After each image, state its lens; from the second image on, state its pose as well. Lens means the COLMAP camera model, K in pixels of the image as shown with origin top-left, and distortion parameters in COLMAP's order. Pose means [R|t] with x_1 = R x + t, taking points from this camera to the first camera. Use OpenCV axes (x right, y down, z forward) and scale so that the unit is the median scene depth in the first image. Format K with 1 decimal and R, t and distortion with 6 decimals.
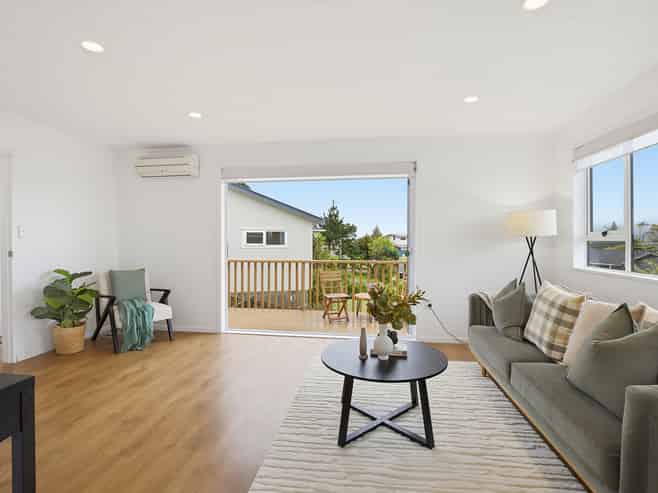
lens RADIAL K [[338.1, 0, 329.0], [0, 338.1, 245.8], [0, 0, 1]] dist [-0.020472, -0.000129]
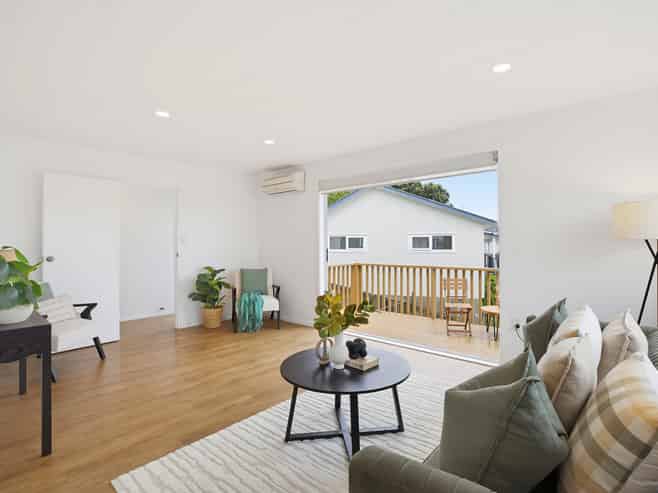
lens RADIAL K [[340.6, 0, 329.1], [0, 340.6, 238.4], [0, 0, 1]] dist [0.000073, 0.000081]
pose [[0.831168, -0.016698, -0.555771, 0.368736], [-0.003902, 0.999349, -0.035862, 0.001939], [0.556008, 0.031976, 0.830561, 0.085268]]
